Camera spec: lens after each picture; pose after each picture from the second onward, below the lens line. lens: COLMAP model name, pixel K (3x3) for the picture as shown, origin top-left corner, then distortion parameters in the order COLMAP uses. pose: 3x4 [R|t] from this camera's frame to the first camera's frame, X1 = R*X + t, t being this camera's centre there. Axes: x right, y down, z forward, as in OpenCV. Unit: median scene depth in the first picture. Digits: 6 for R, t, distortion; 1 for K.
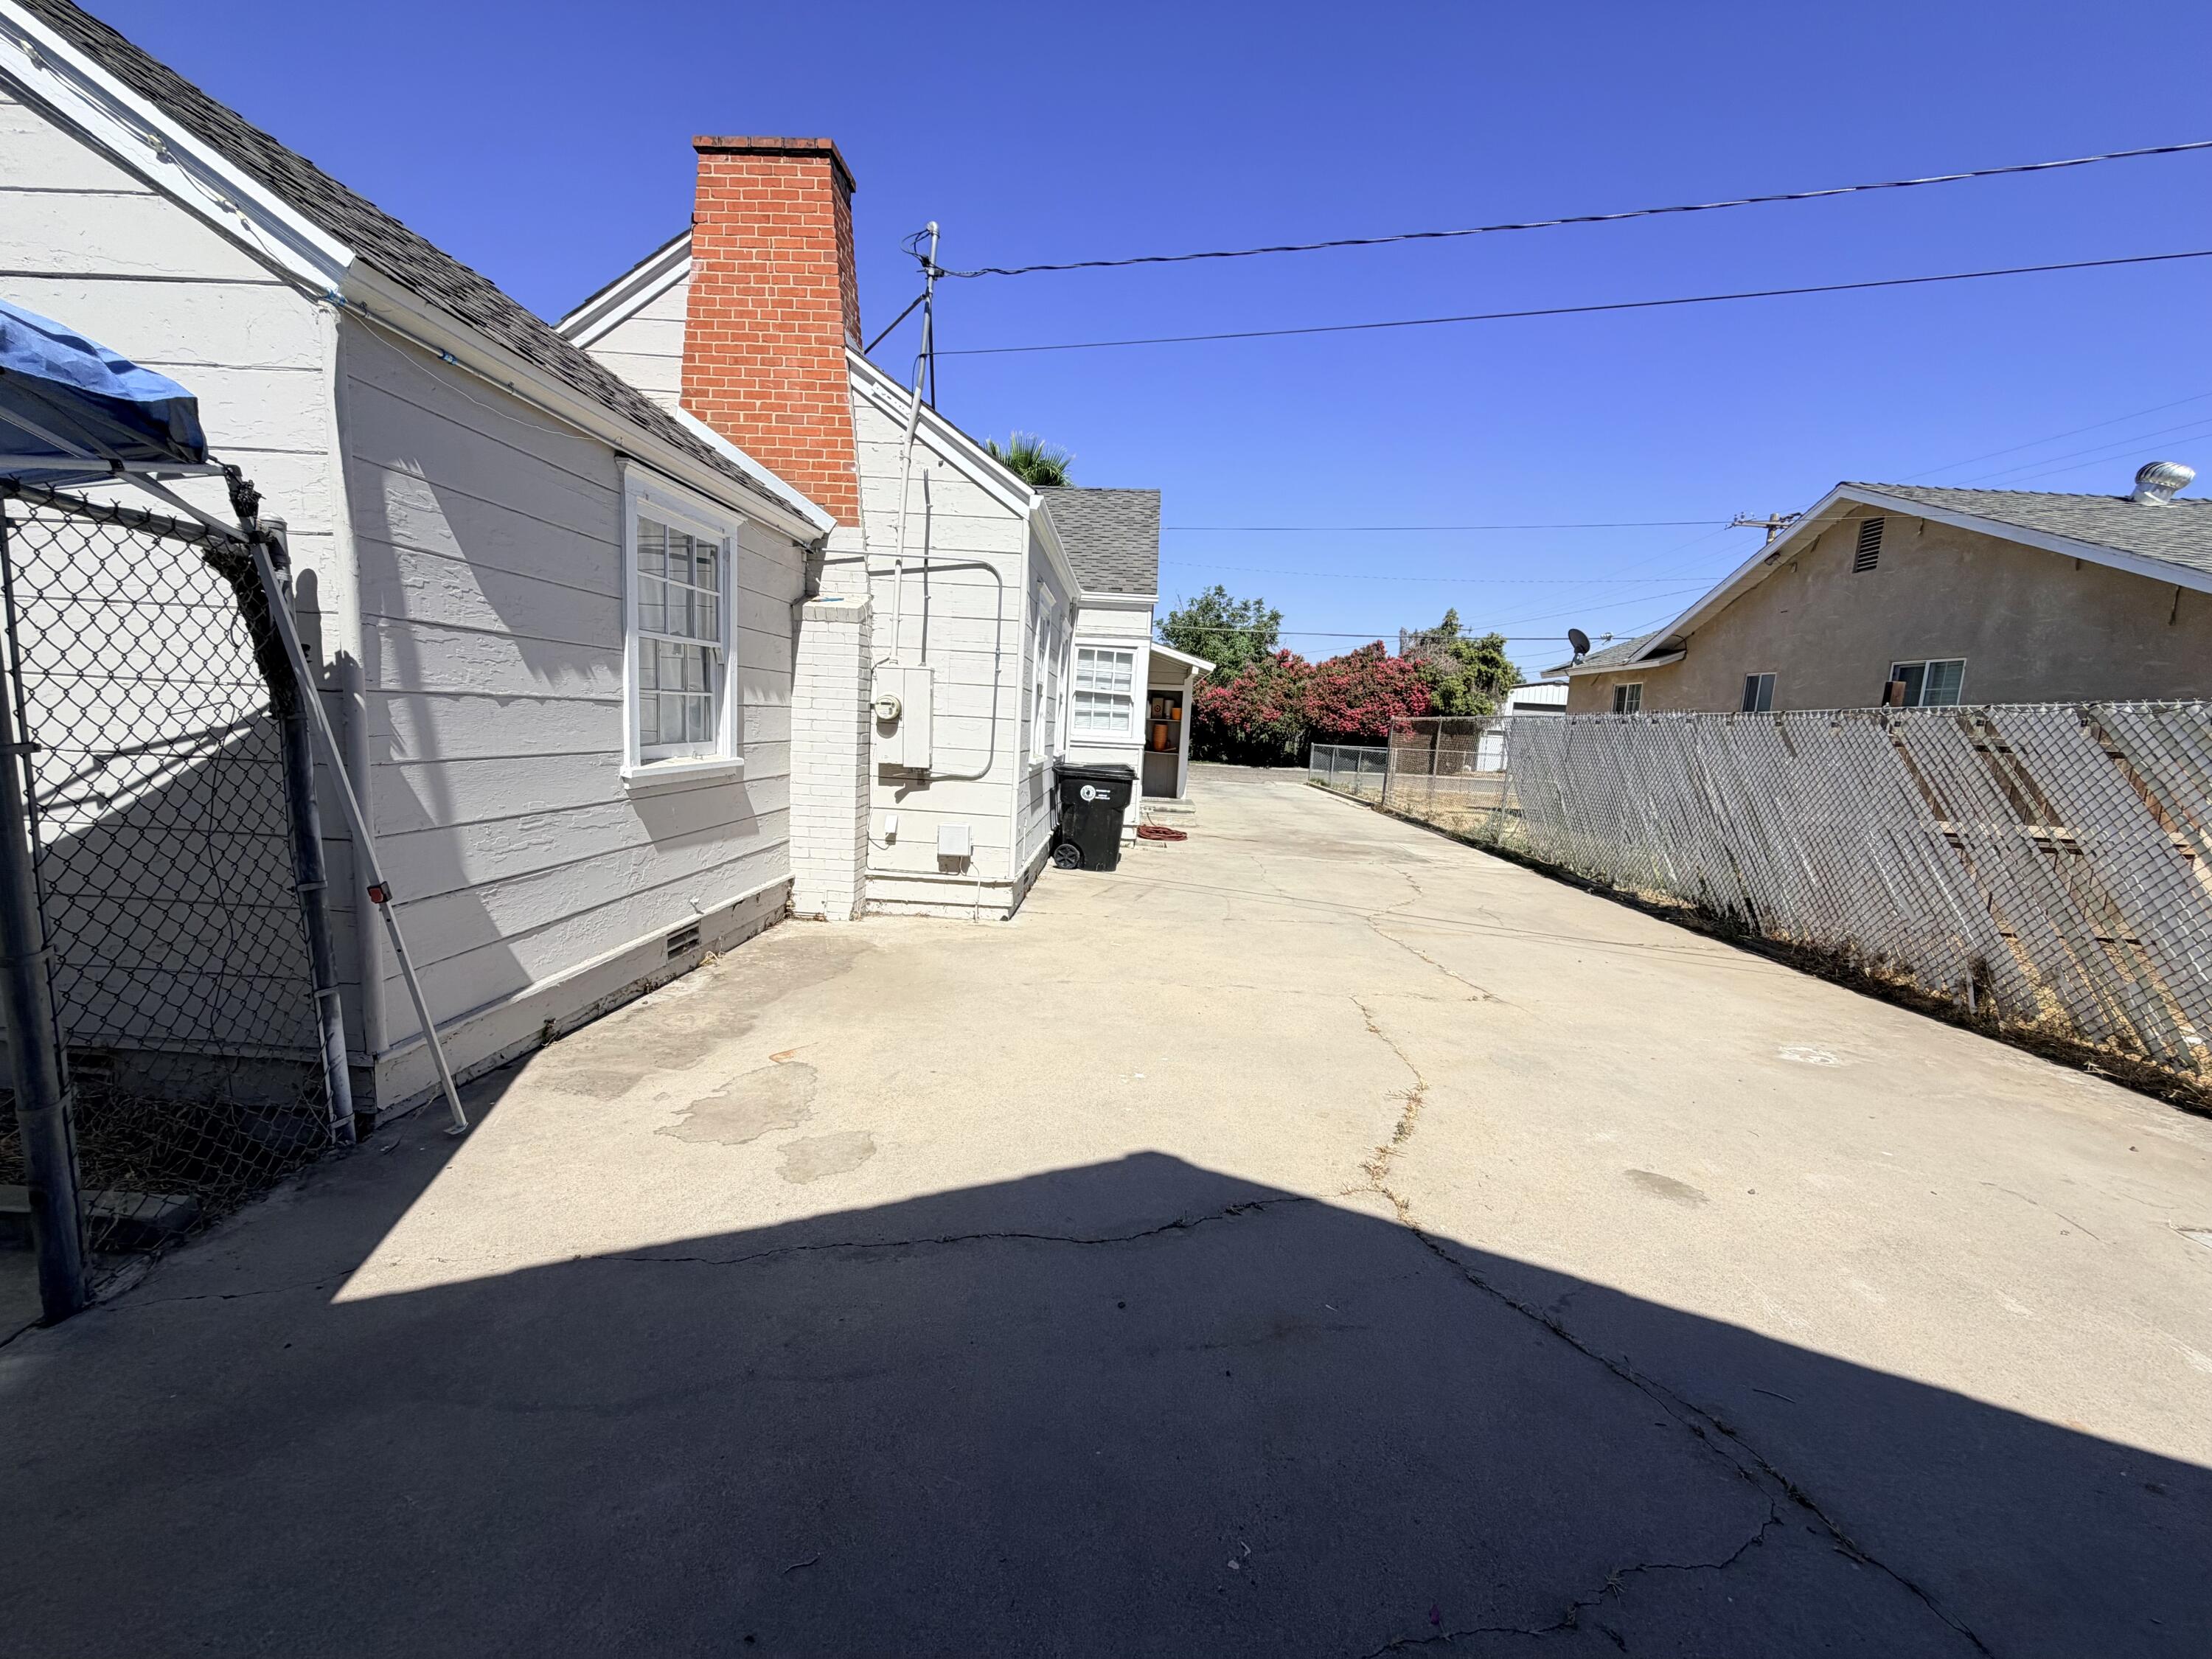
lens RADIAL K [[883.1, 0, 1097.2], [0, 883.1, 832.1], [0, 0, 1]] dist [0.001409, 0.000260]
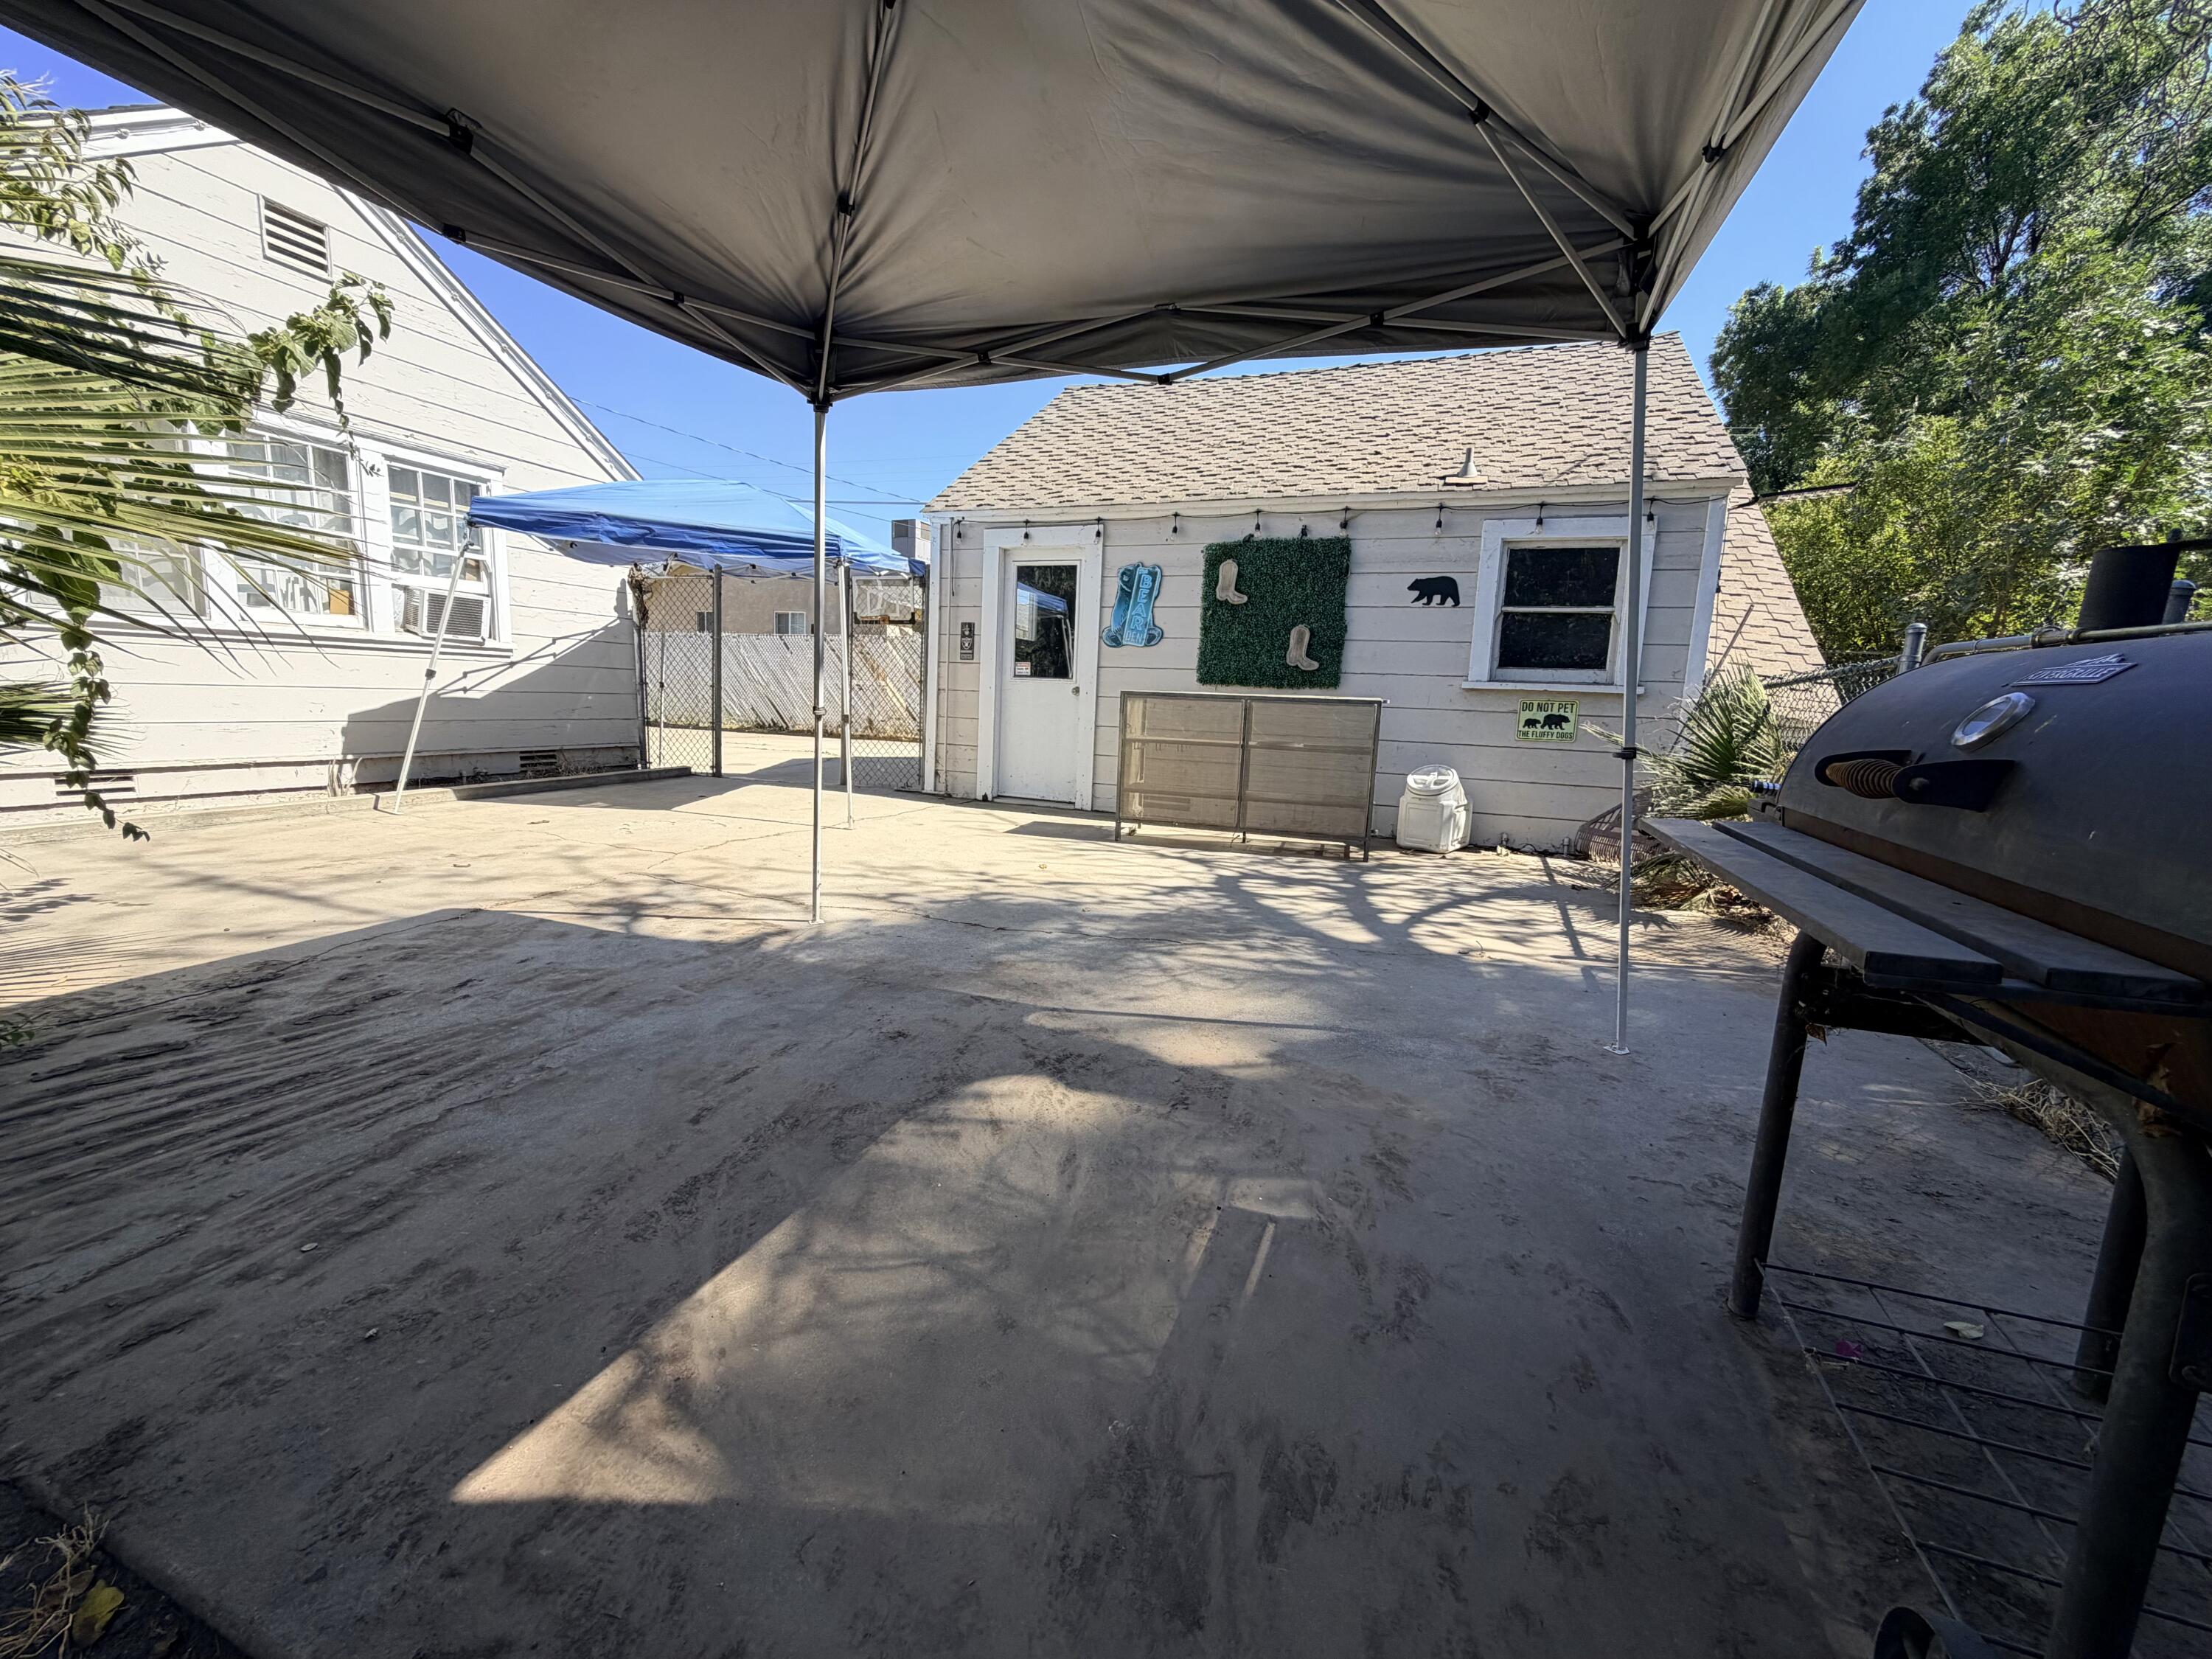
lens RADIAL K [[883.1, 0, 1107.0], [0, 883.1, 828.2], [0, 0, 1]] dist [0.001409, 0.000260]
pose [[0.316340, -0.180828, 0.931252, -1.630749], [0.098871, 0.982603, 0.157214, 0.115350], [-0.943479, 0.042341, 0.328715, -0.745076]]
